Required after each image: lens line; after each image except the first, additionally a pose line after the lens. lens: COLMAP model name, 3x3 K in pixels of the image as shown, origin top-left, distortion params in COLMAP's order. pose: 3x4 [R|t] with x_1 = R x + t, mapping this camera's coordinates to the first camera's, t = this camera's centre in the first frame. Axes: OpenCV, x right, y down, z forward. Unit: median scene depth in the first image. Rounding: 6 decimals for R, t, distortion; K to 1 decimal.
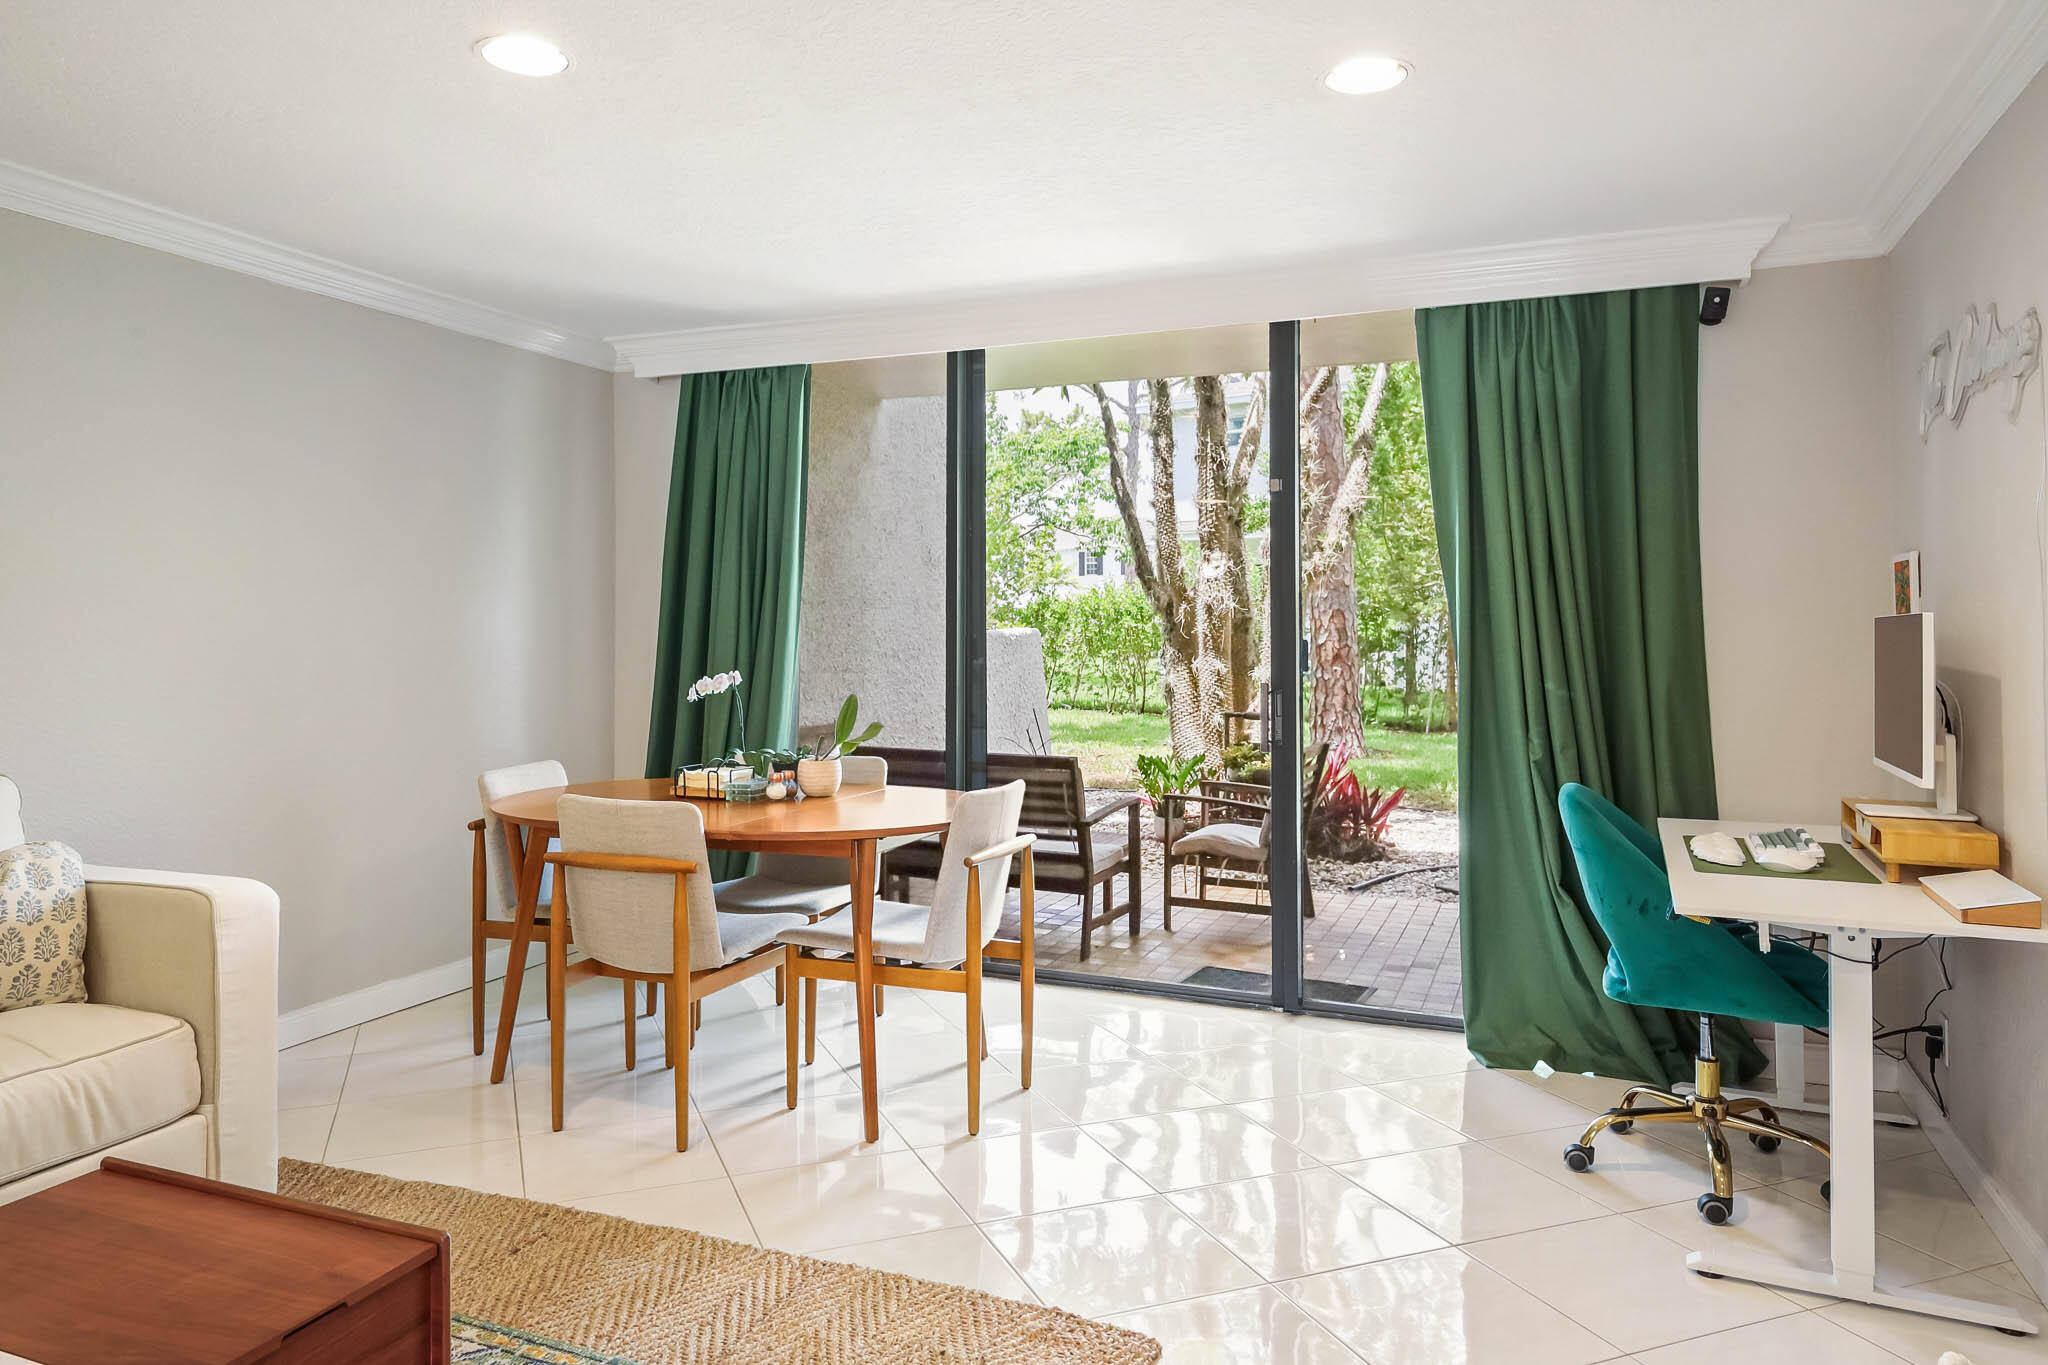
lens RADIAL K [[1316.0, 0, 990.1], [0, 1316.0, 594.6], [0, 0, 1]] dist [0.004042, -0.002376]
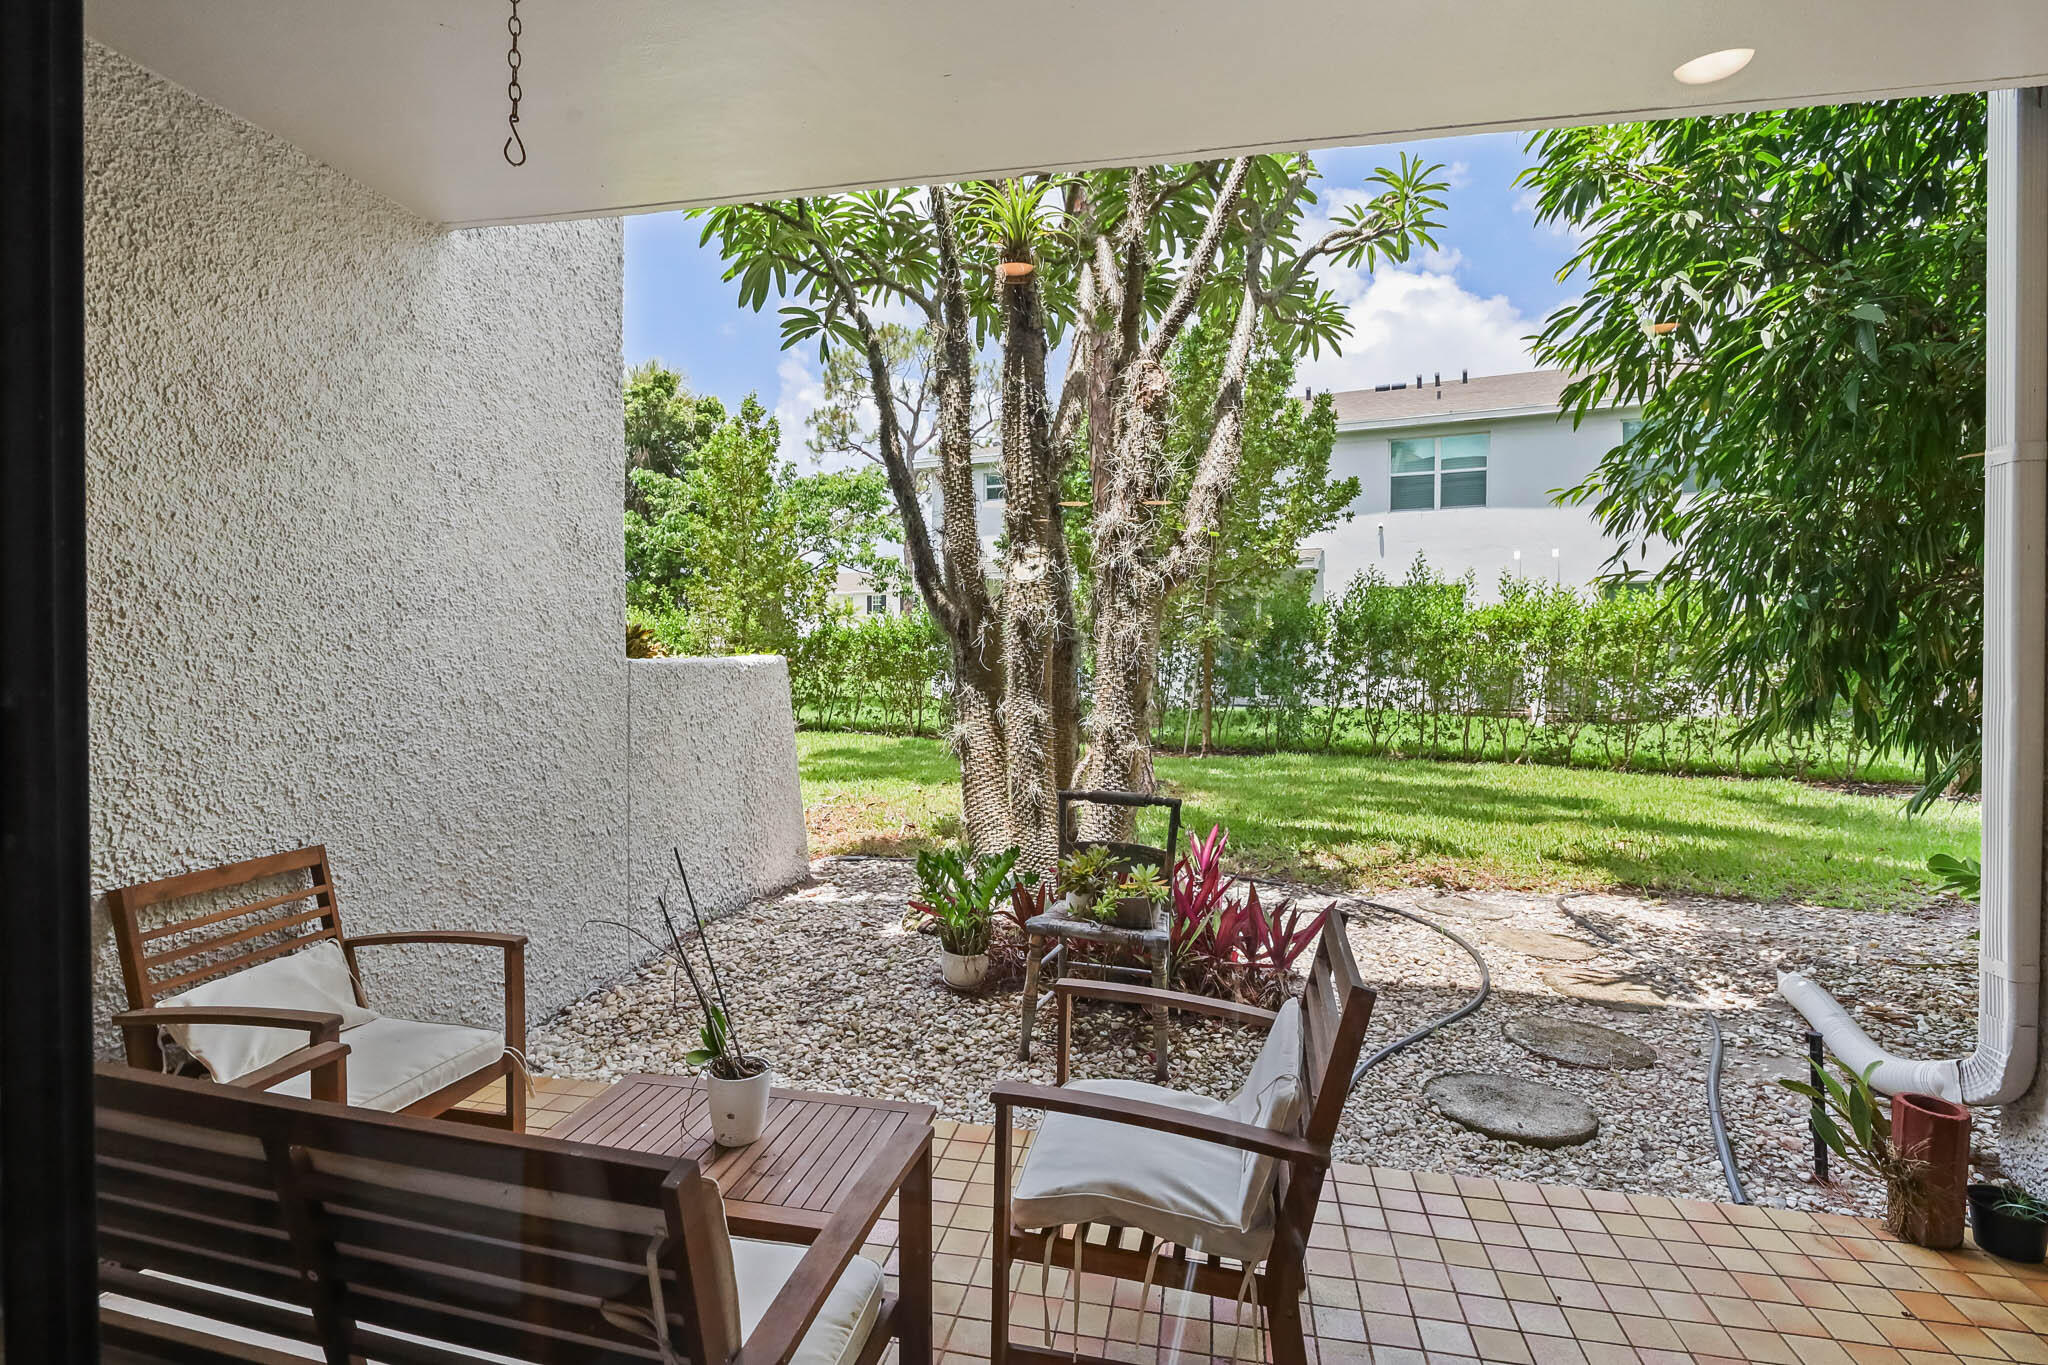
lens RADIAL K [[976.7, 0, 994.7], [0, 976.7, 661.1], [0, 0, 1]] dist [-0.004286, -0.000889]
pose [[0.981053, 0.000651, 0.193736, 0.077632], [-0.006682, 0.999513, 0.030478, 0.018461], [-0.193622, -0.031195, 0.980580, 0.725538]]
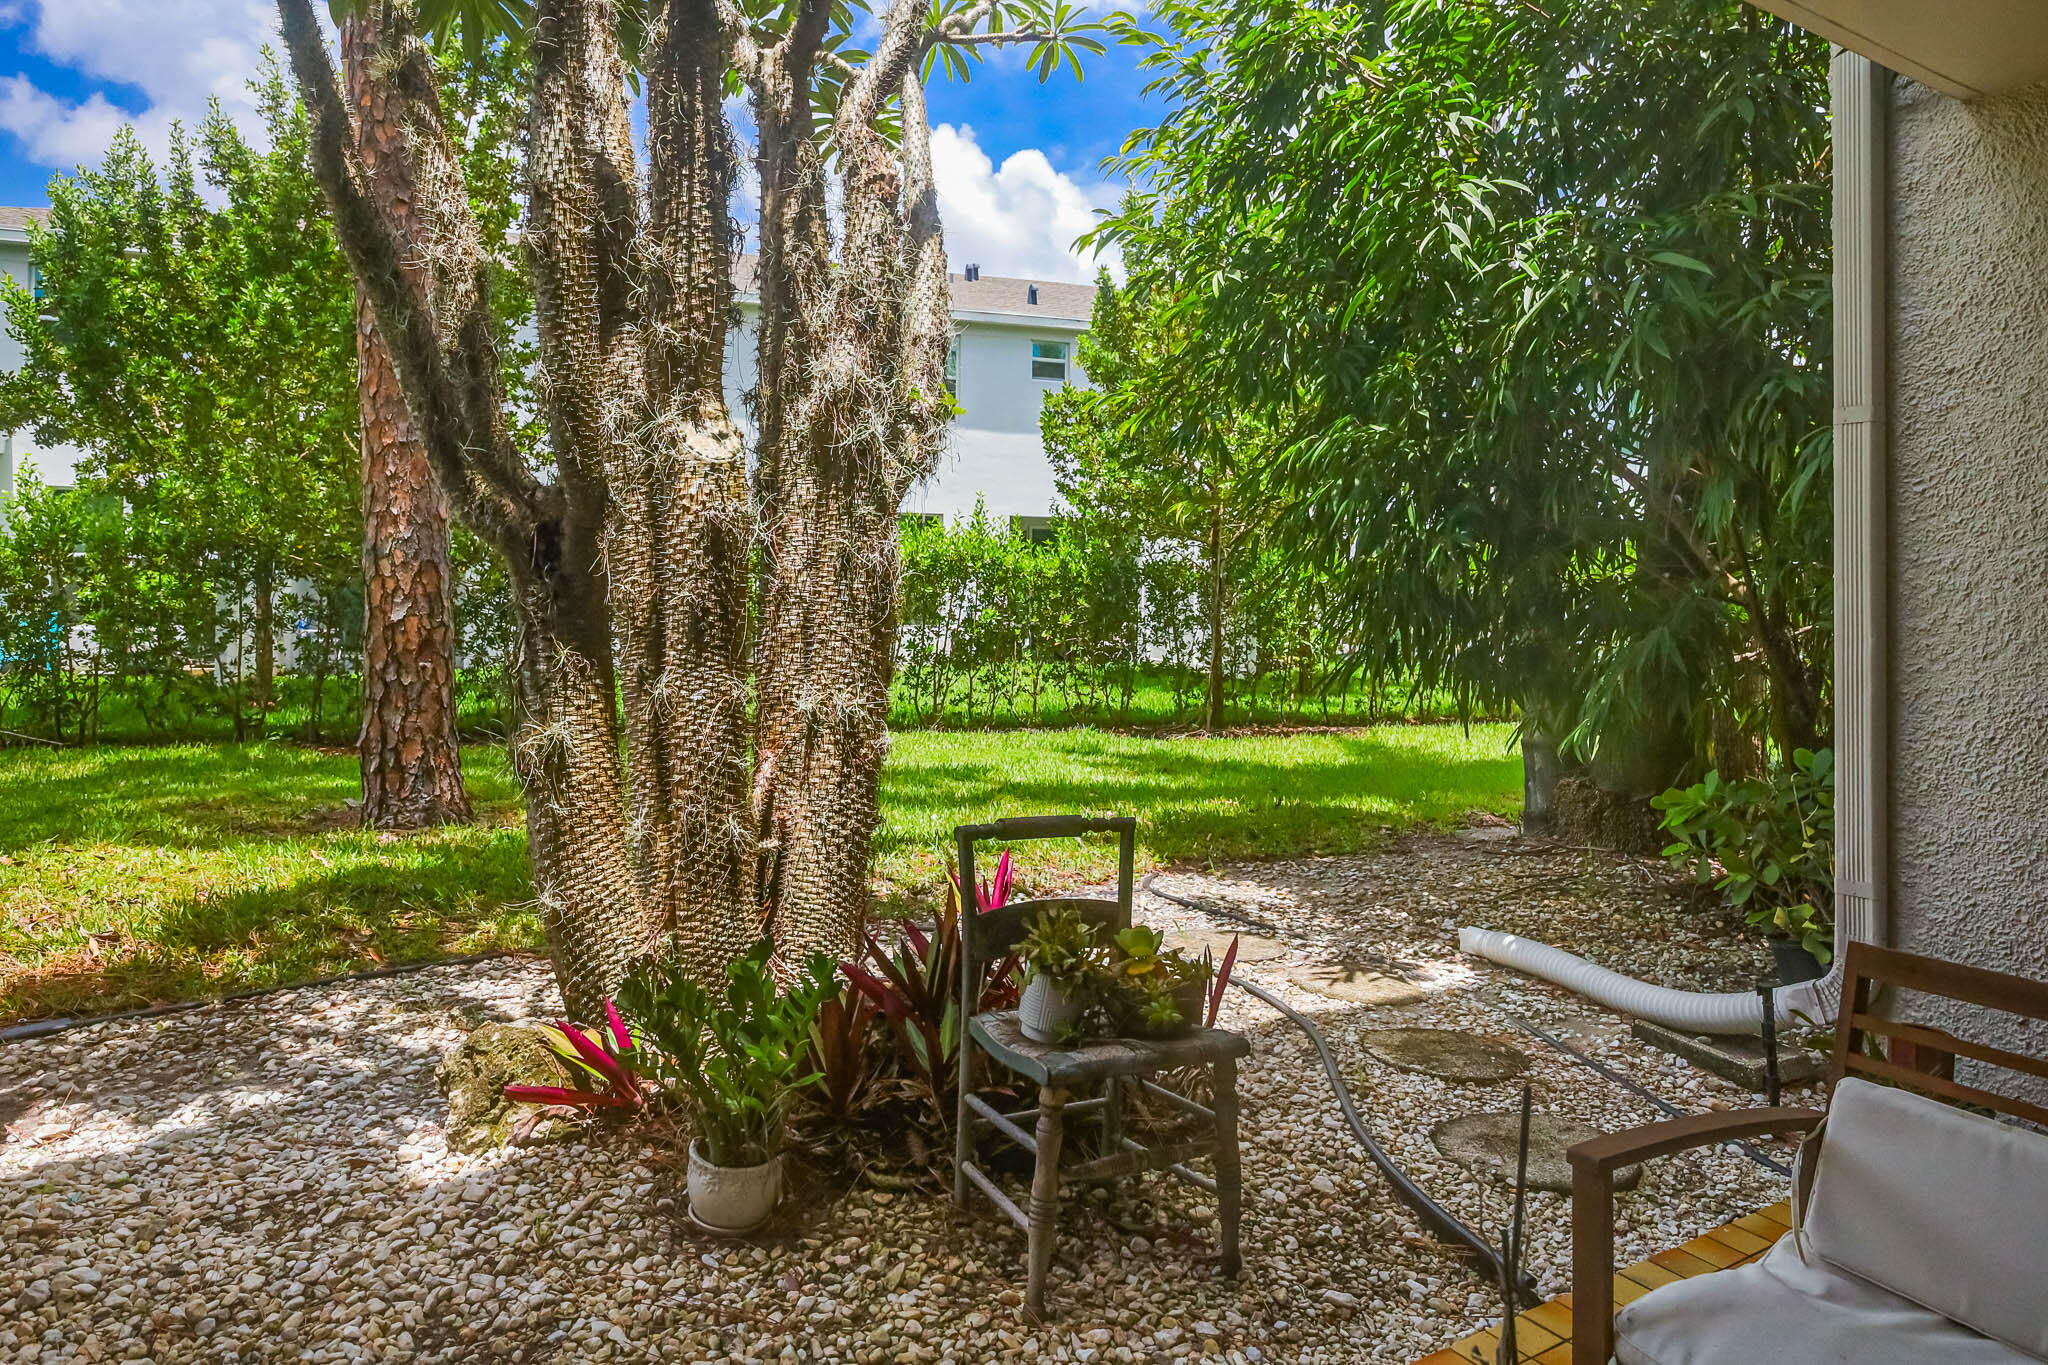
lens RADIAL K [[1316.0, 0, 979.7], [0, 1316.0, 562.2], [0, 0, 1]] dist [0.004042, -0.002376]
pose [[0.567164, 0.027423, 0.823148, -0.148703], [-0.027965, 0.999510, -0.014031, 0.028613], [-0.823130, -0.015062, 0.567653, 1.030789]]
